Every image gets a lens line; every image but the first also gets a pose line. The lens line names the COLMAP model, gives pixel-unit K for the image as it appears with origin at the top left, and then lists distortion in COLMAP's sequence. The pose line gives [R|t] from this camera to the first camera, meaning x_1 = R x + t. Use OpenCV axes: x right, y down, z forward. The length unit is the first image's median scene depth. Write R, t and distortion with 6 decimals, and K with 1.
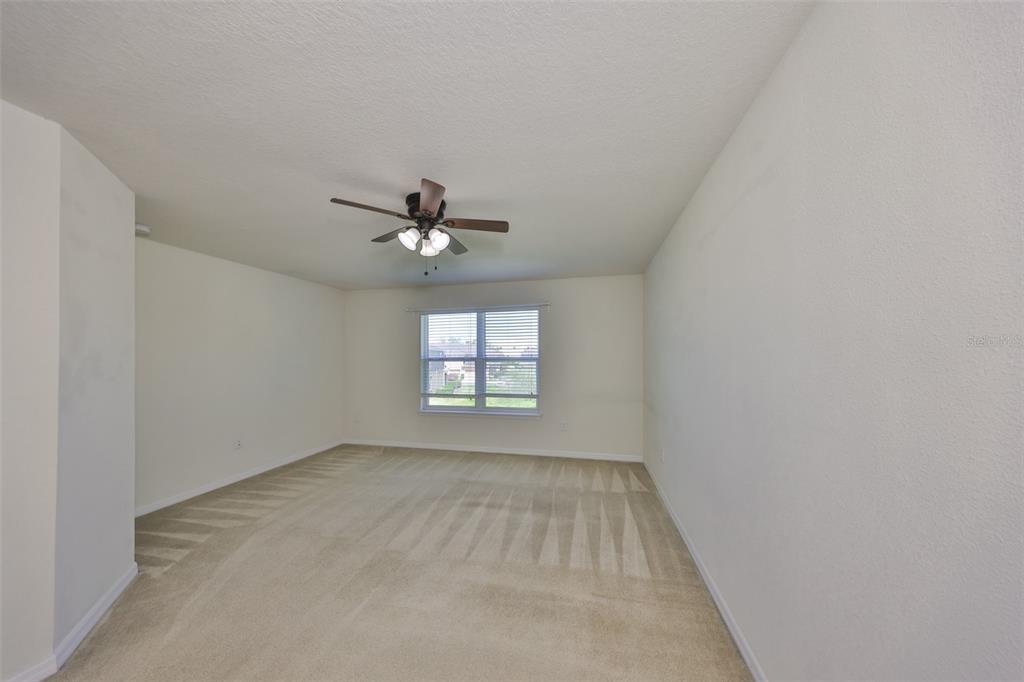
lens RADIAL K [[316.0, 0, 511.5], [0, 316.0, 350.7], [0, 0, 1]] dist [0.001562, -0.000018]
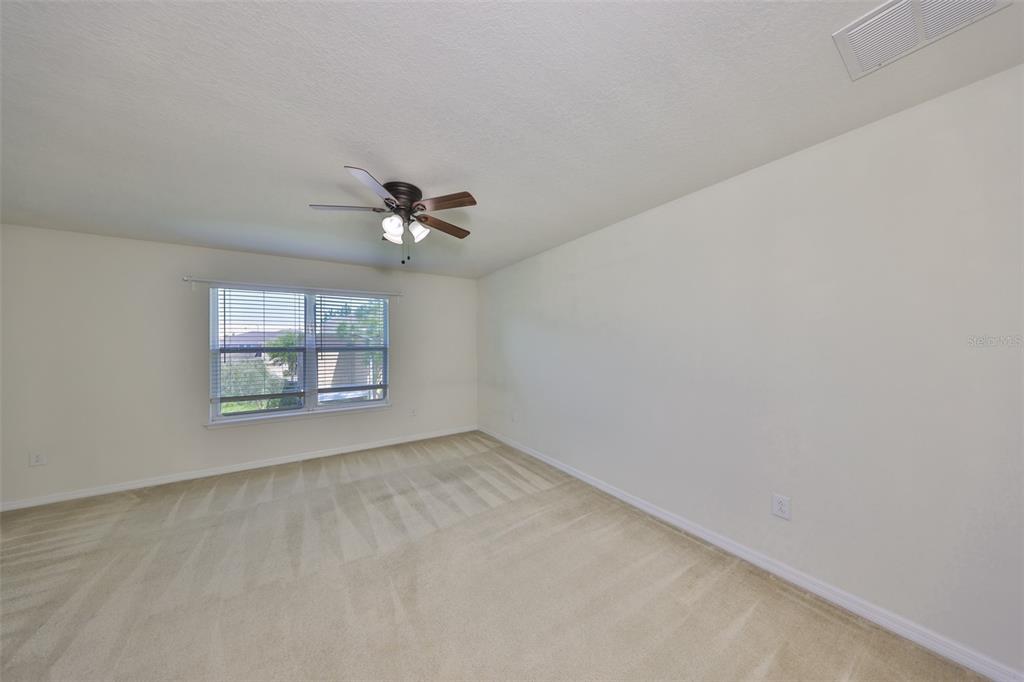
lens RADIAL K [[316.0, 0, 510.0], [0, 316.0, 338.9], [0, 0, 1]] dist [0.001562, -0.000018]
pose [[0.702383, 0.011135, 0.711712, -0.502211], [-0.008087, 0.999938, -0.007663, 0.002696], [-0.711753, -0.000373, 0.702429, 0.036161]]
